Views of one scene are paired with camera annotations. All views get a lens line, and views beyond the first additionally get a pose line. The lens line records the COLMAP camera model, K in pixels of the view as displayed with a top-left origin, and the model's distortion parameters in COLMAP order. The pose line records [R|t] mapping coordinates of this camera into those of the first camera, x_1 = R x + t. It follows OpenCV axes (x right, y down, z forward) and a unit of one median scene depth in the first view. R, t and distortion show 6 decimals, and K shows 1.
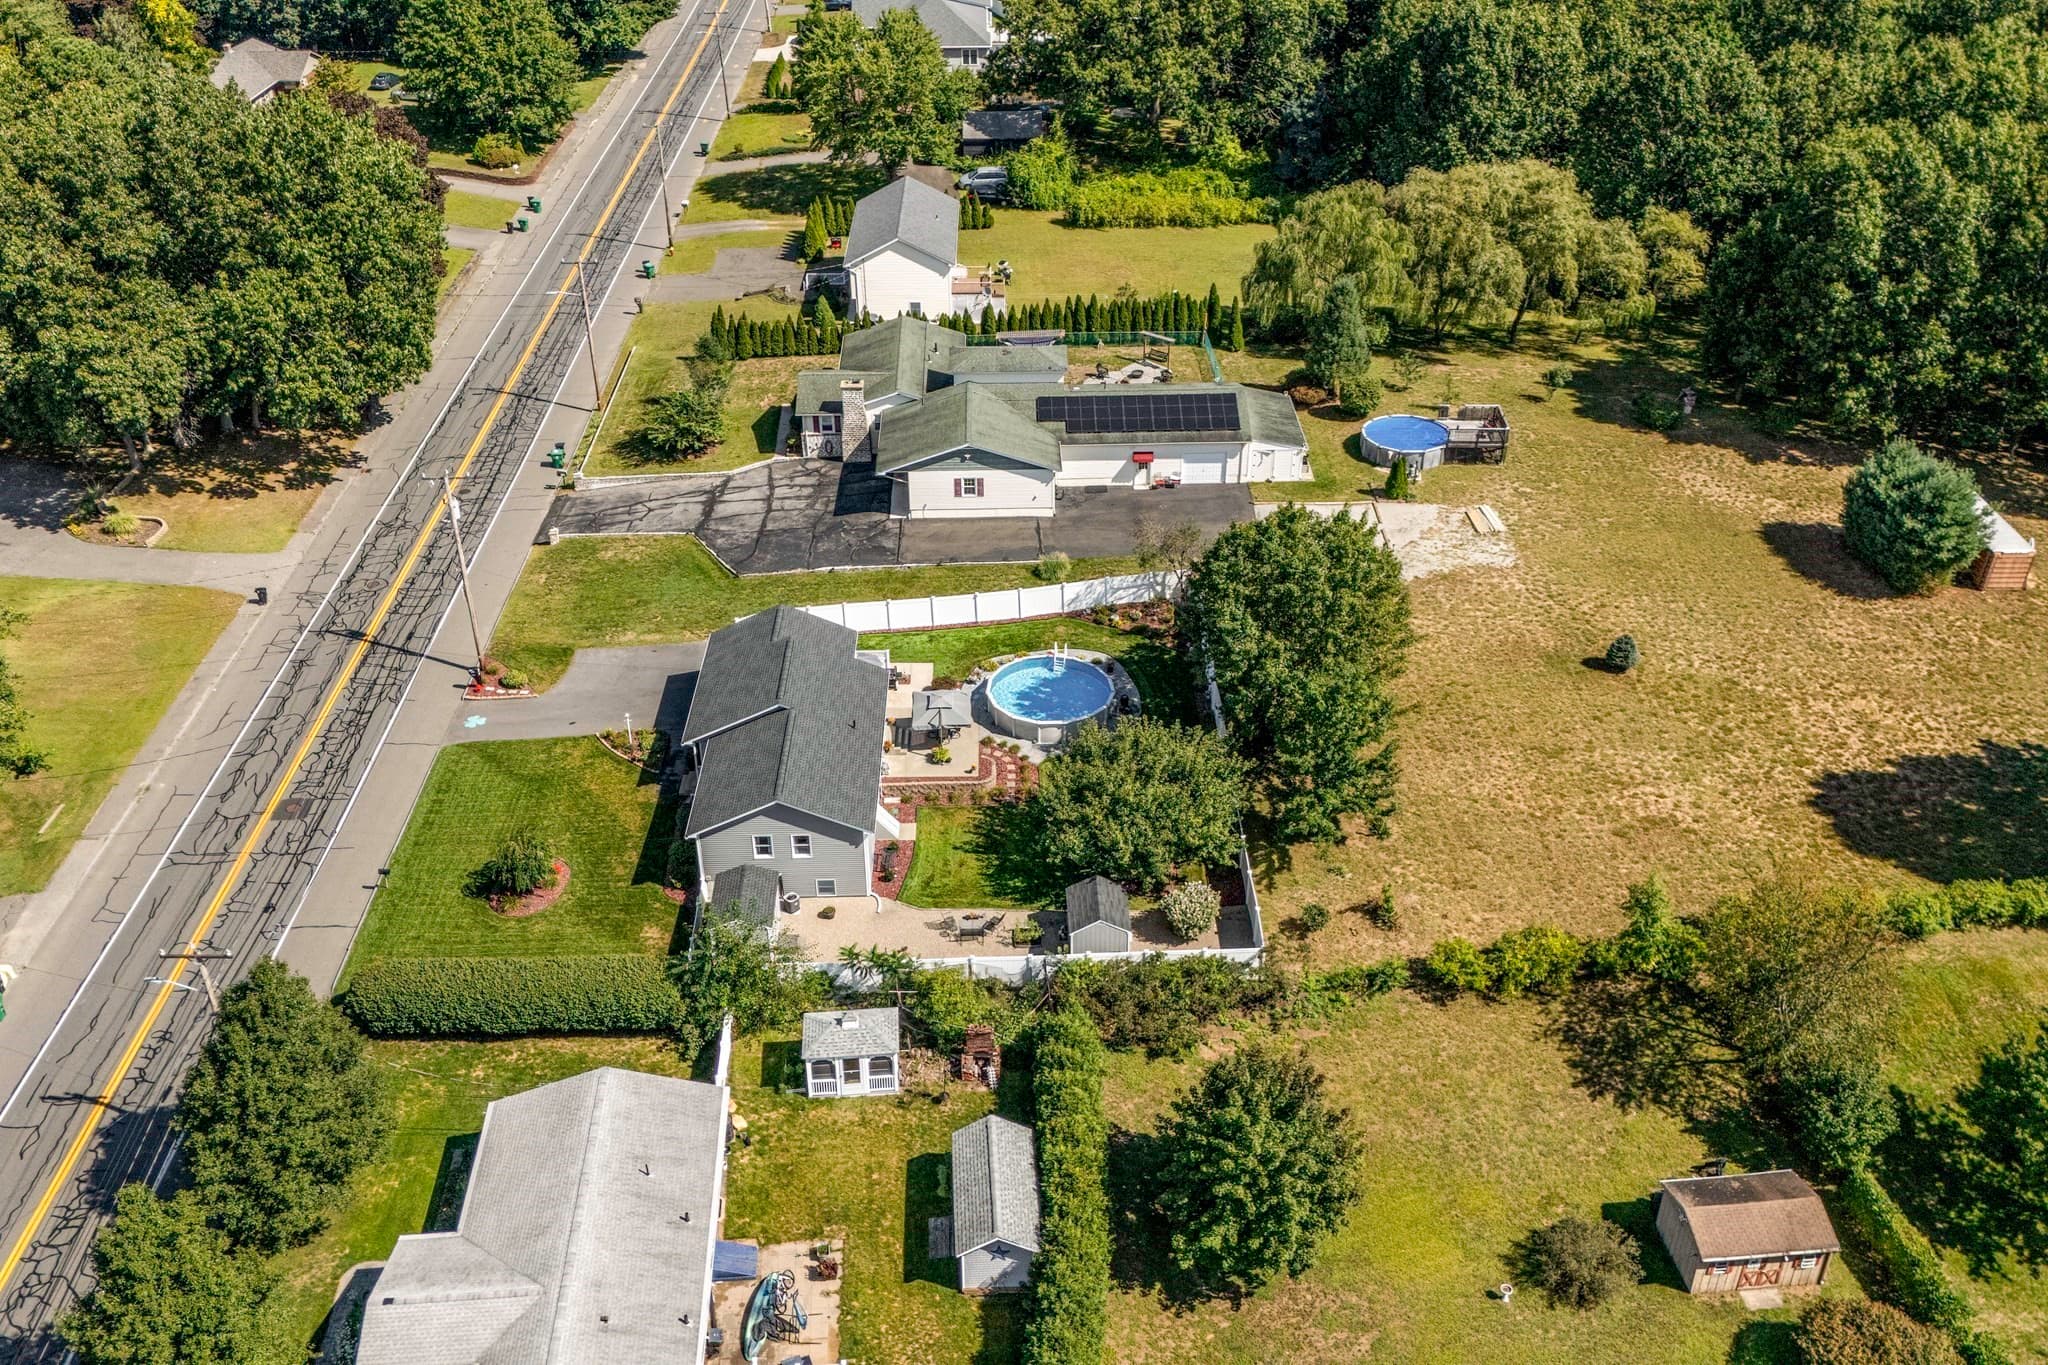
lens RADIAL K [[1011.4, 0, 1024.0], [0, 1011.4, 682.5], [0, 0, 1]] dist [0.003139, -0.000412]
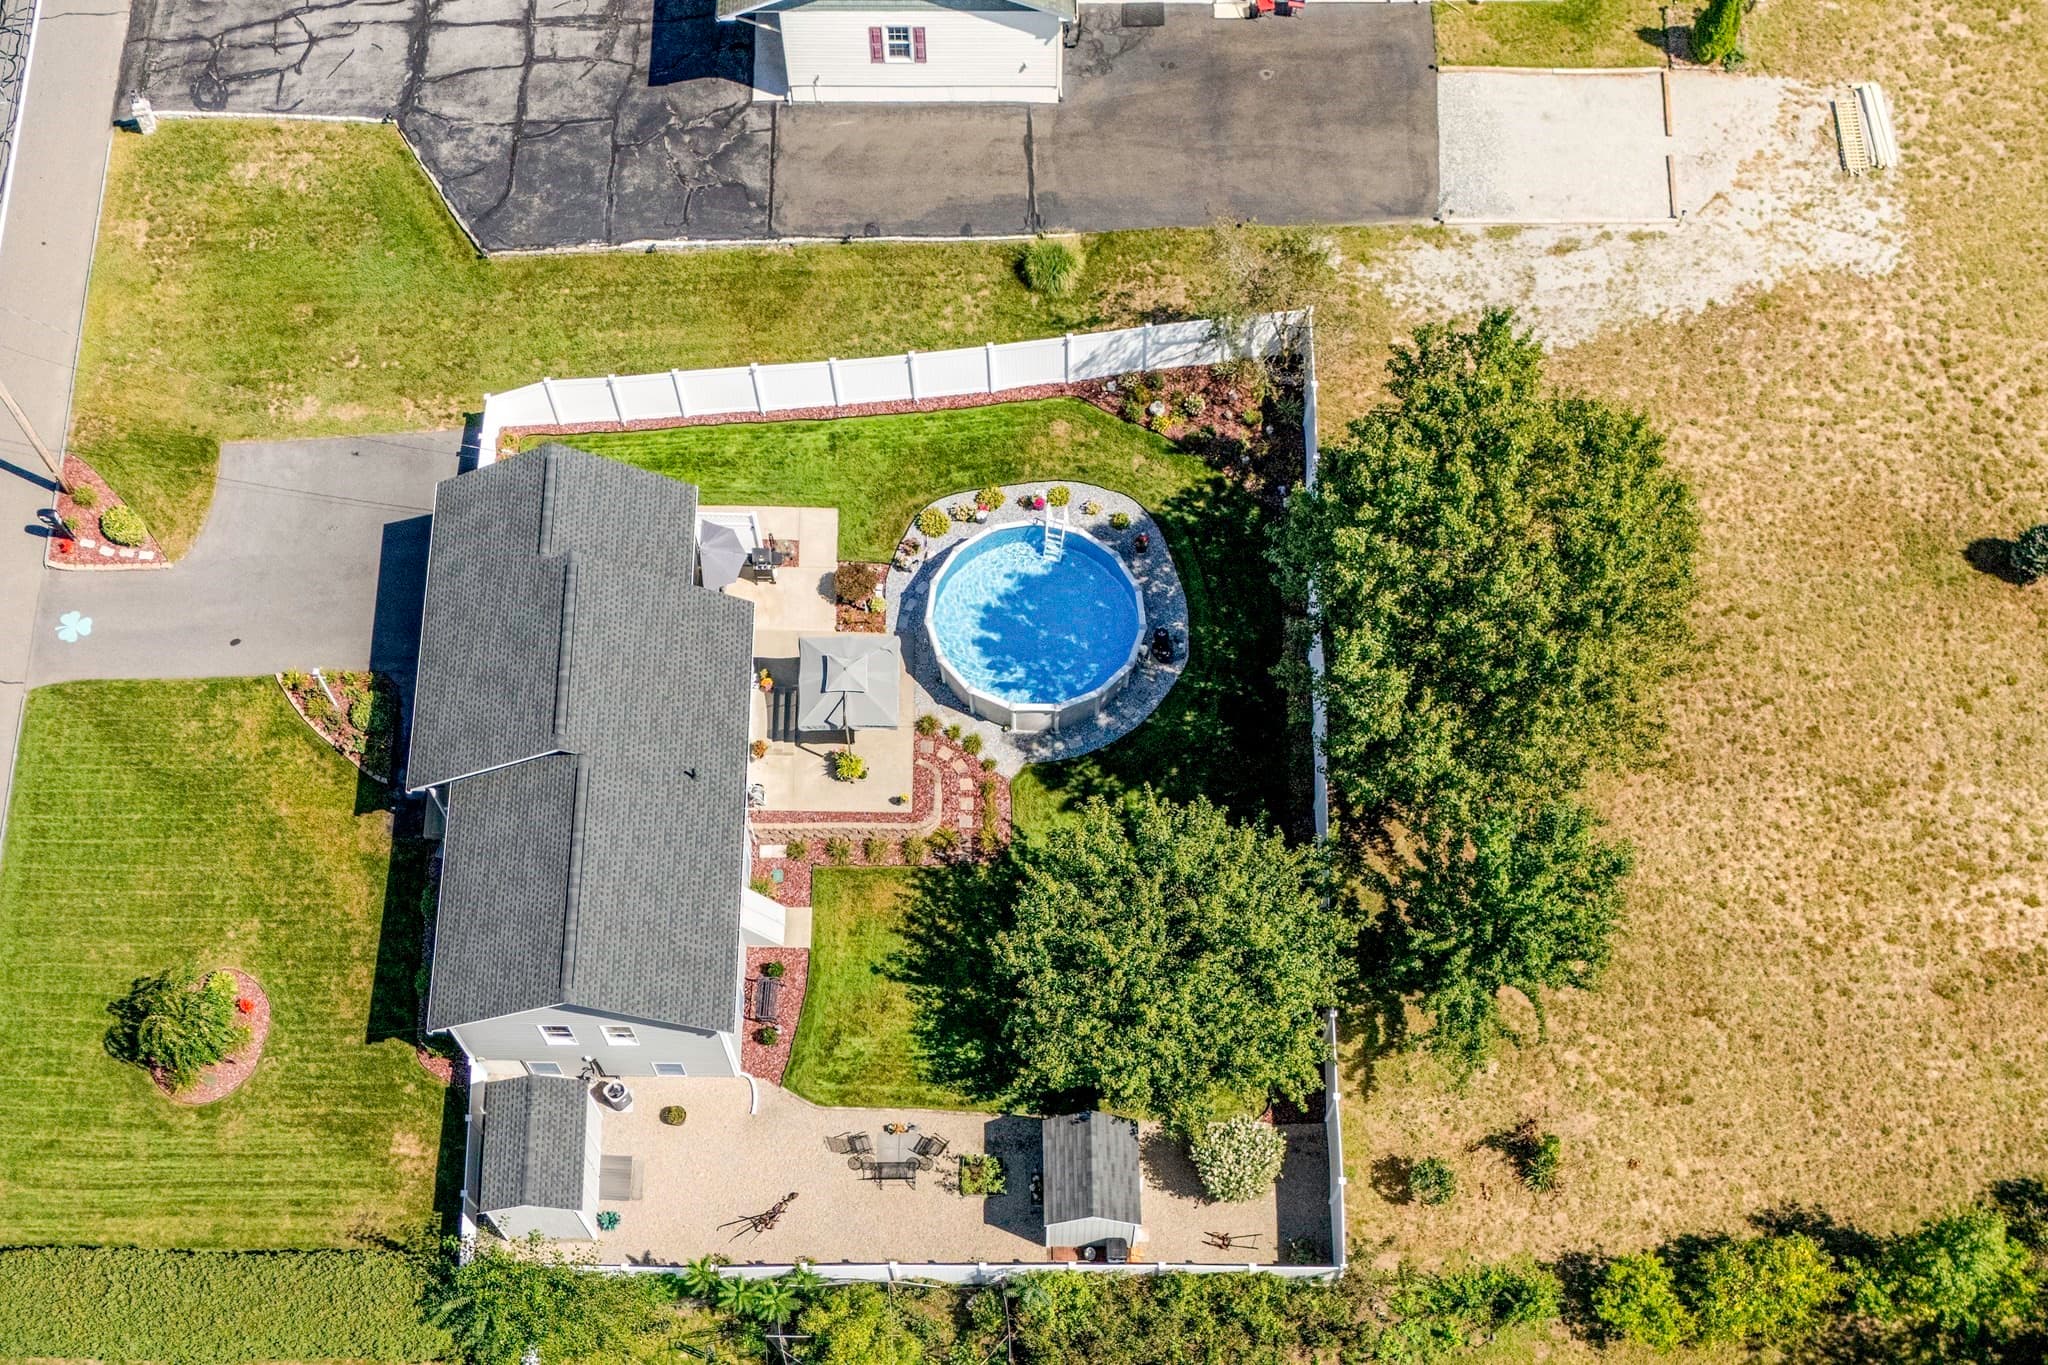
lens RADIAL K [[1356.3, 0, 1024.0], [0, 1356.3, 682.5], [0, 0, 1]] dist [0.001134, -0.000132]
pose [[0.999945, 0.009538, -0.004341, 0.024332], [-0.006102, 0.866750, 0.498705, -0.363754], [0.008519, -0.498651, 0.866761, 0.318562]]
